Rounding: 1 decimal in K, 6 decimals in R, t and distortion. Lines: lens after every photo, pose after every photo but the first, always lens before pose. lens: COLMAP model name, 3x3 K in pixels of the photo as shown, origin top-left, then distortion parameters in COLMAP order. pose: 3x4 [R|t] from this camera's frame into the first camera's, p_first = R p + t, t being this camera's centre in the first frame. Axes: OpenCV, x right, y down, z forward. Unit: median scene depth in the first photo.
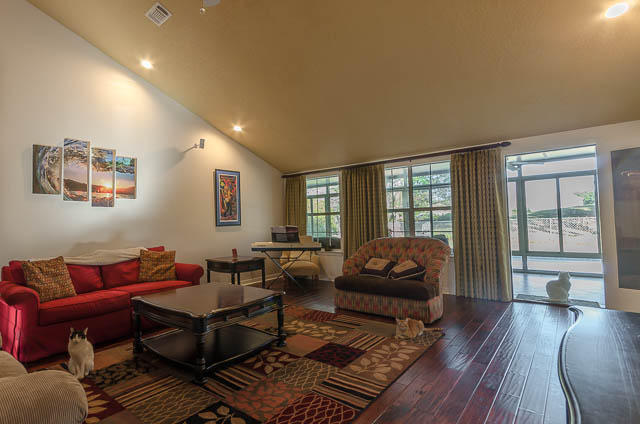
lens RADIAL K [[333.3, 0, 257.6], [0, 333.3, 214.2], [0, 0, 1]] dist [0.006370, 0.000488]
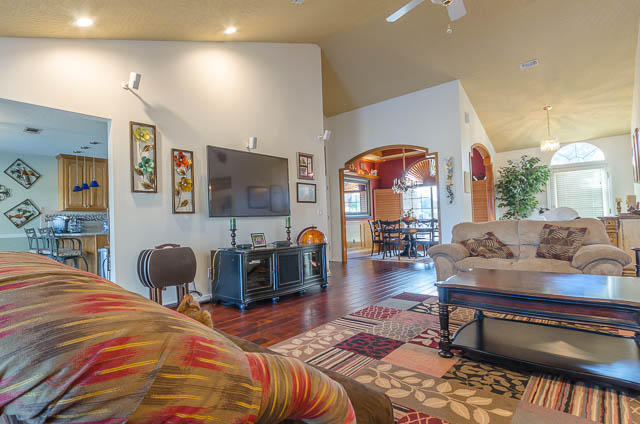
lens RADIAL K [[337.0, 0, 263.6], [0, 337.0, 218.2], [0, 0, 1]] dist [0.007297, 0.000672]
pose [[-0.998018, 0.058989, 0.021907, 0.330988], [0.058152, 0.997620, -0.037055, 0.071629], [-0.024041, -0.035708, -0.999073, 1.333125]]
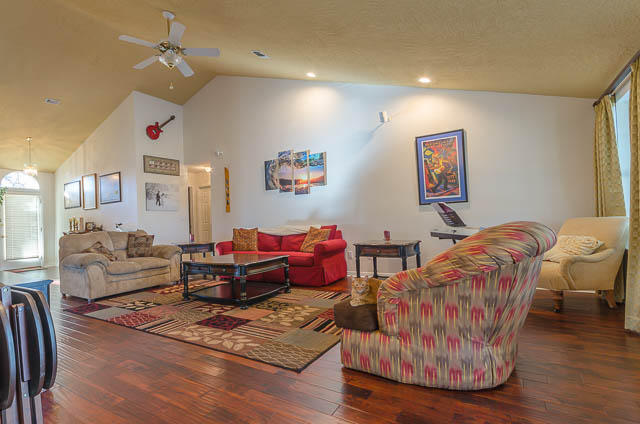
lens RADIAL K [[333.3, 0, 255.1], [0, 333.3, 216.3], [0, 0, 1]] dist [0.006370, 0.000488]
pose [[0.116891, 0.003898, -0.993137, 0.937043], [0.057650, 0.998279, 0.010704, 0.044655], [0.991470, -0.058505, 0.116465, 0.695516]]
